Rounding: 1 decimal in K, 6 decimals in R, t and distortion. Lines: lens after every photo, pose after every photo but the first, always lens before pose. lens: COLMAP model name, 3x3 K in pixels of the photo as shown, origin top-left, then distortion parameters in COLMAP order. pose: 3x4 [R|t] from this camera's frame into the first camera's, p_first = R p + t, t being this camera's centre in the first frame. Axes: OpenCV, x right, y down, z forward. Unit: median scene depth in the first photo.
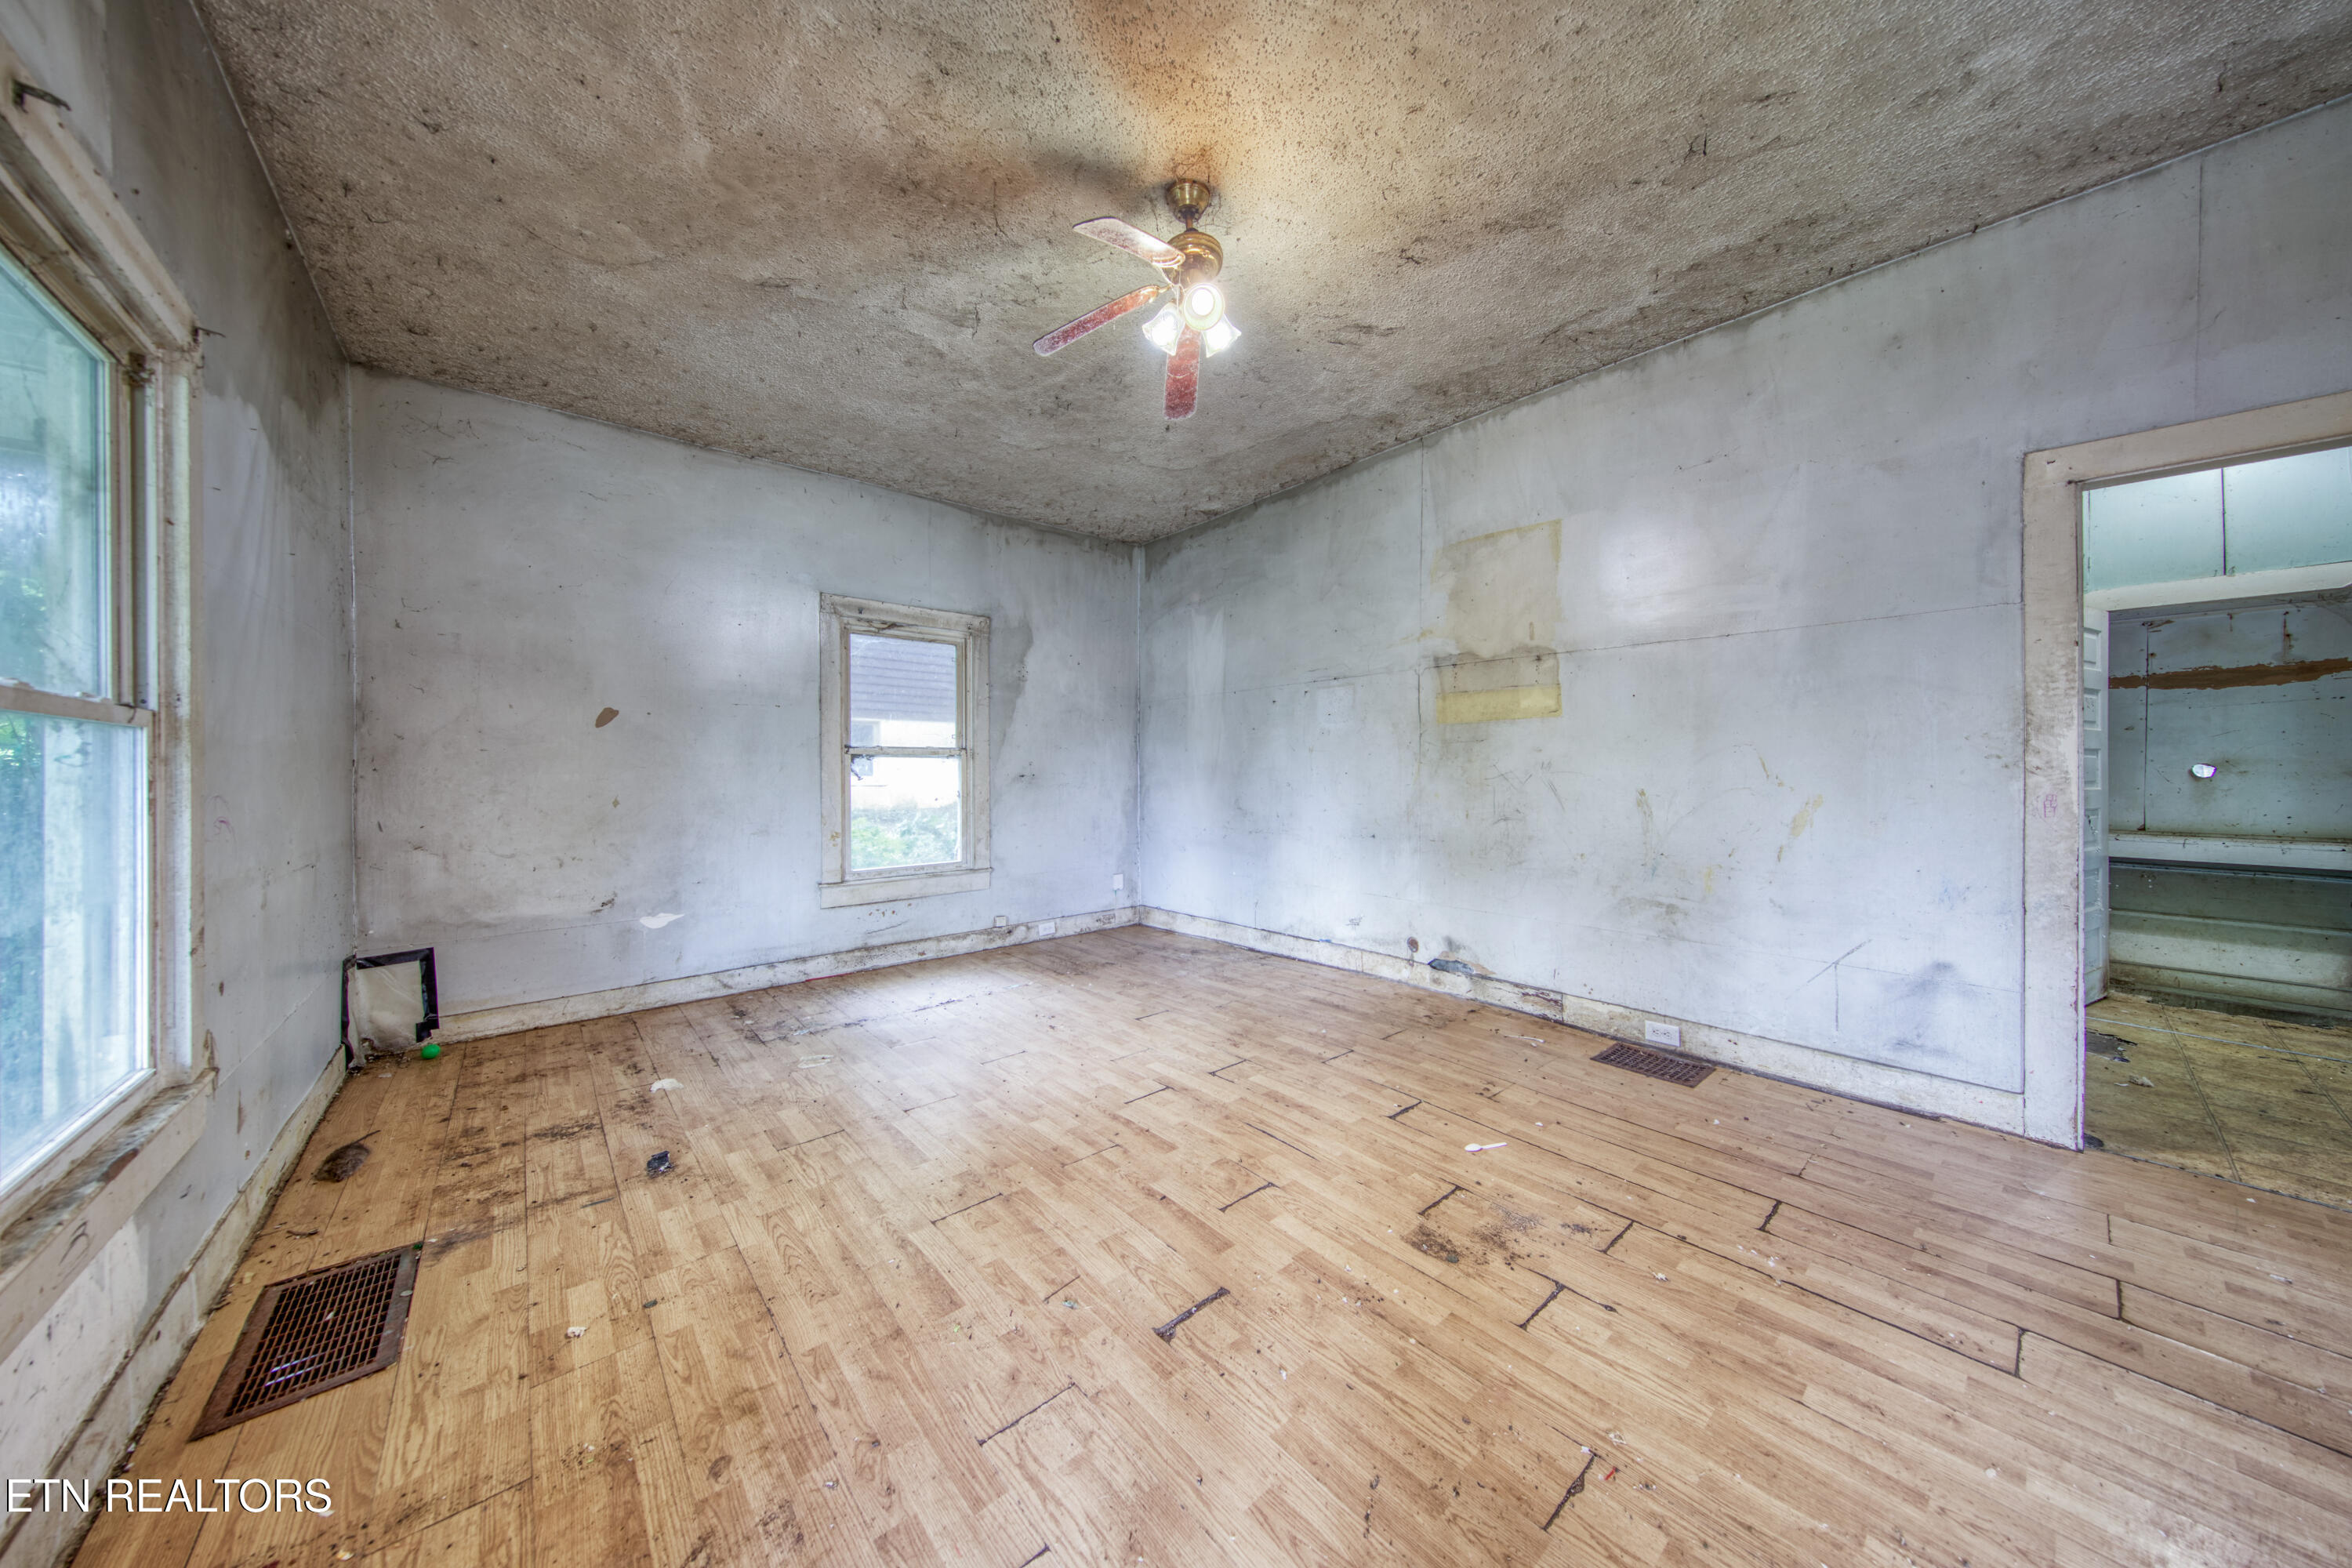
lens RADIAL K [[747.0, 0, 1195.0], [0, 747.0, 779.7], [0, 0, 1]] dist [0.013189, -0.002733]
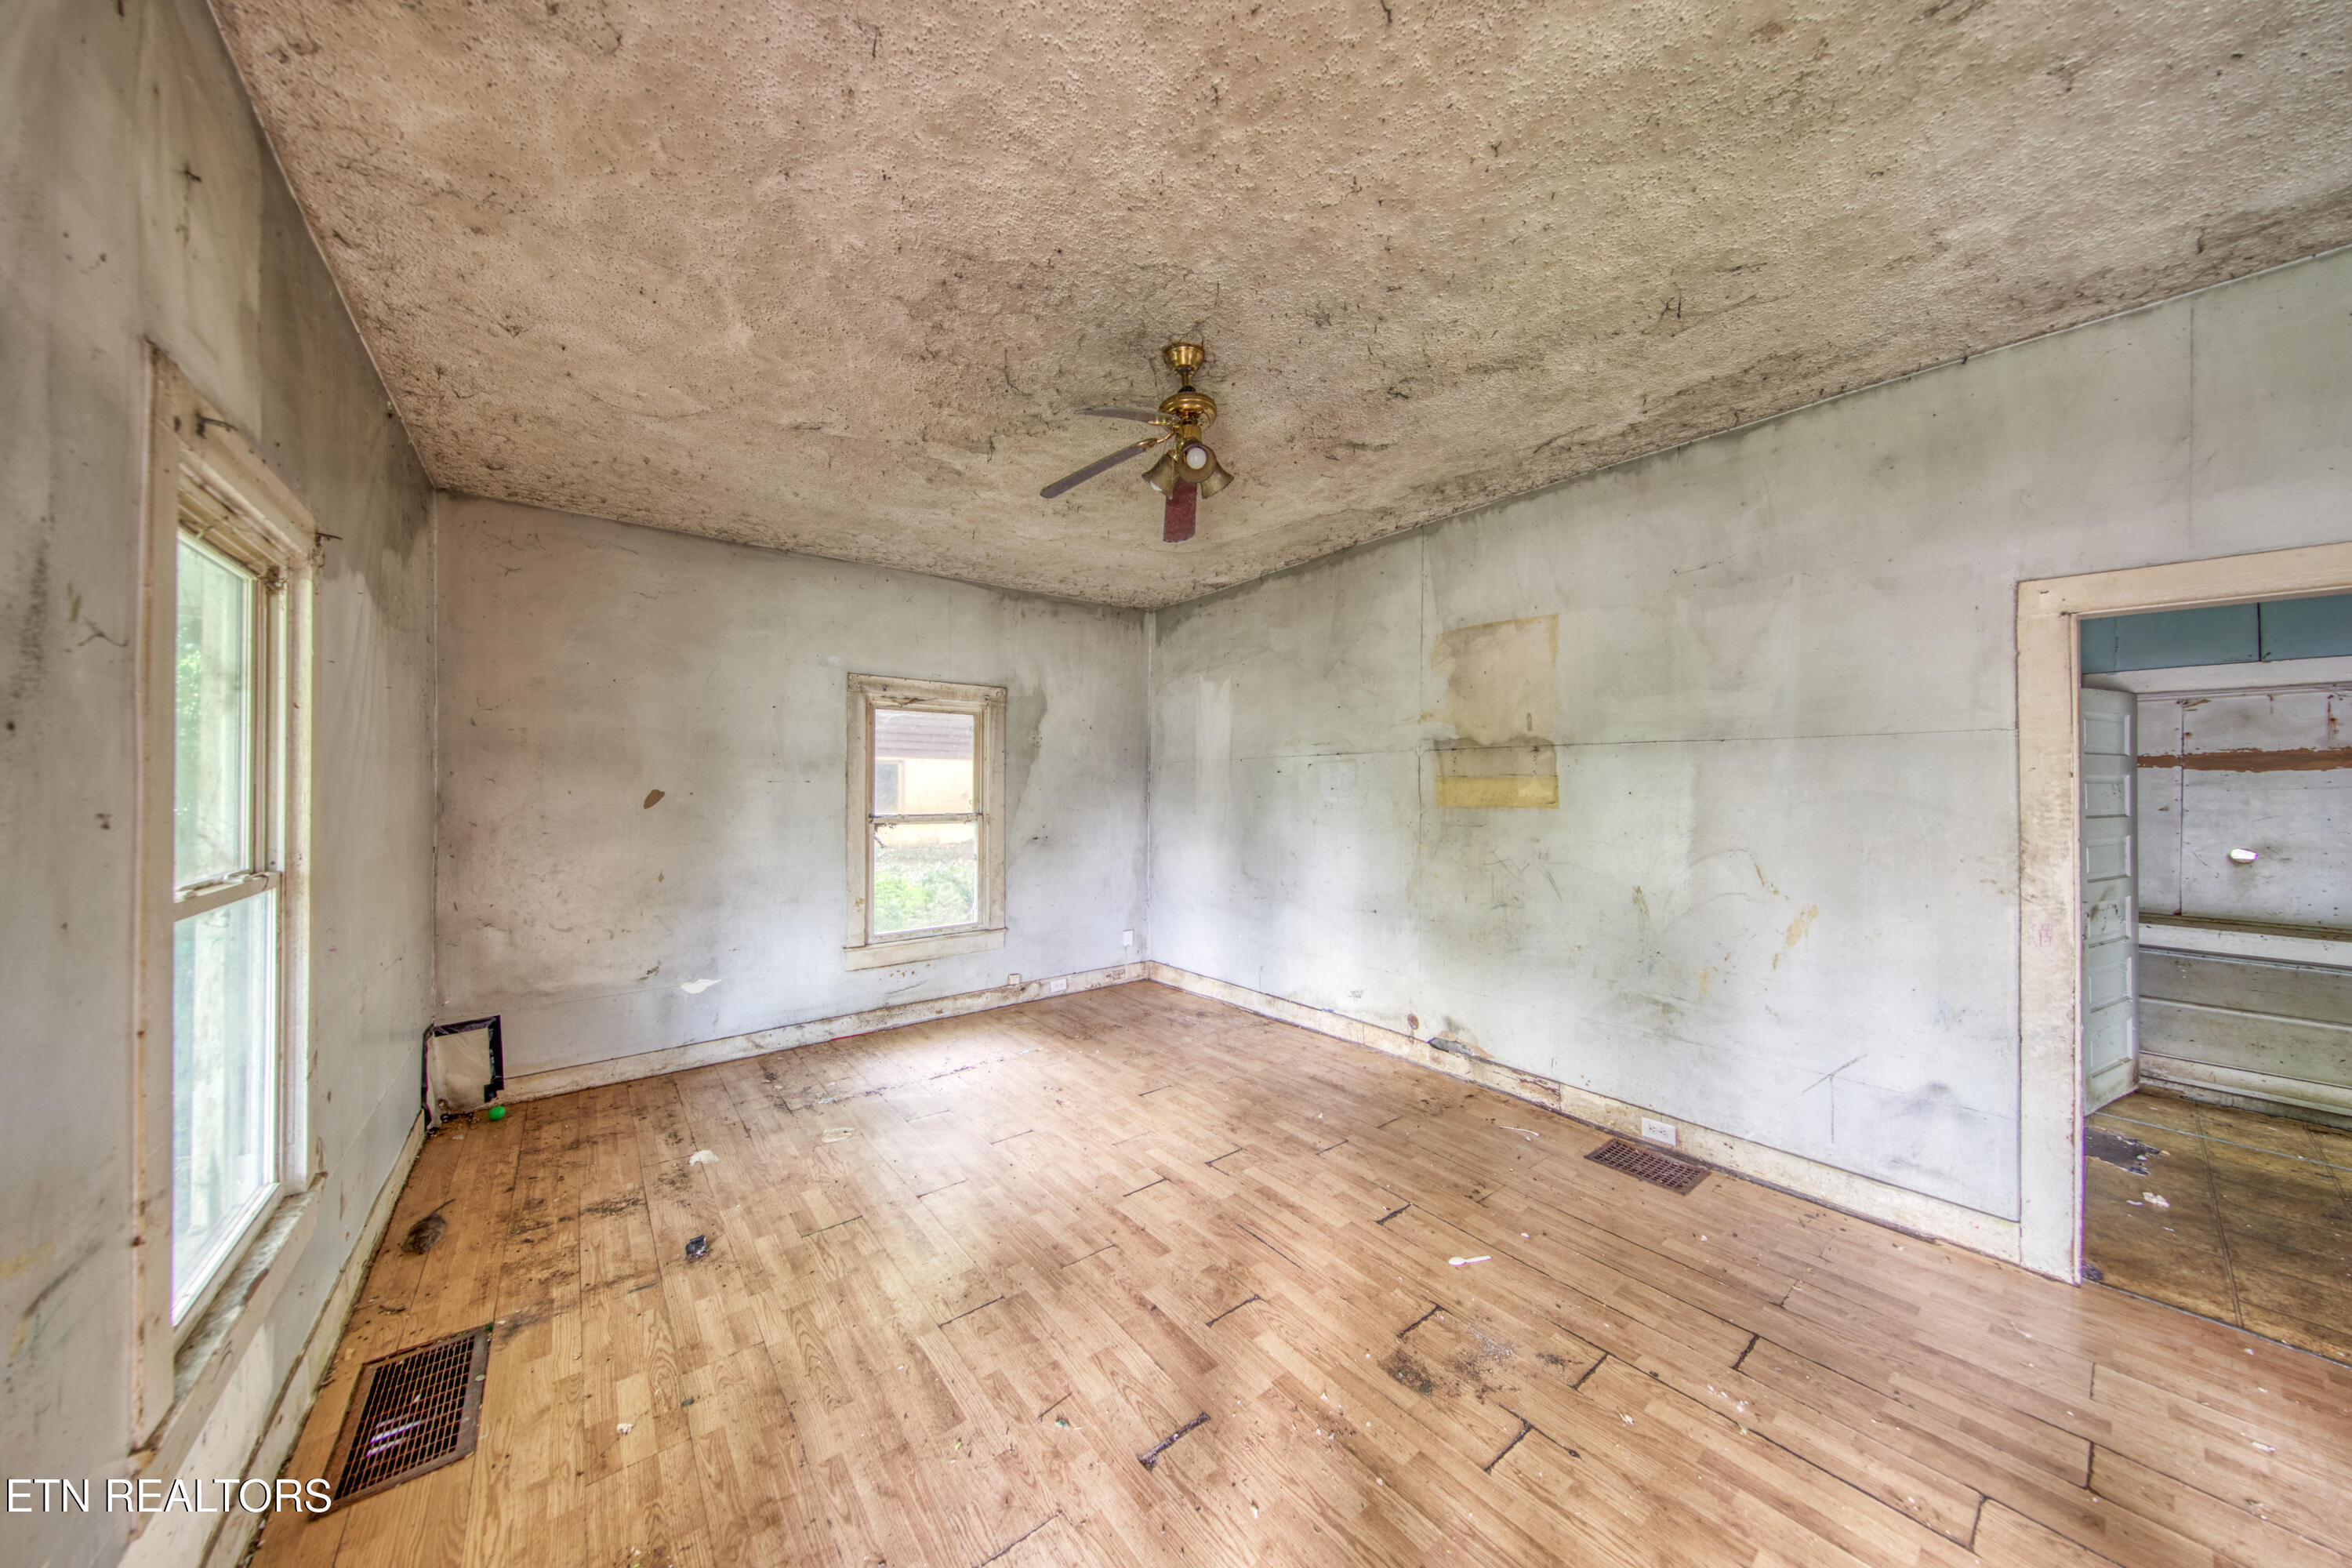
lens RADIAL K [[746.8, 0, 1176.0], [0, 746.8, 784.0], [0, 0, 1]] dist [0.009787, -0.002732]
pose [[0.998596, 0.004110, -0.052818, 0.036140], [-0.004531, 0.999959, -0.007845, -0.150332], [0.052784, 0.008073, 0.998573, -0.053661]]
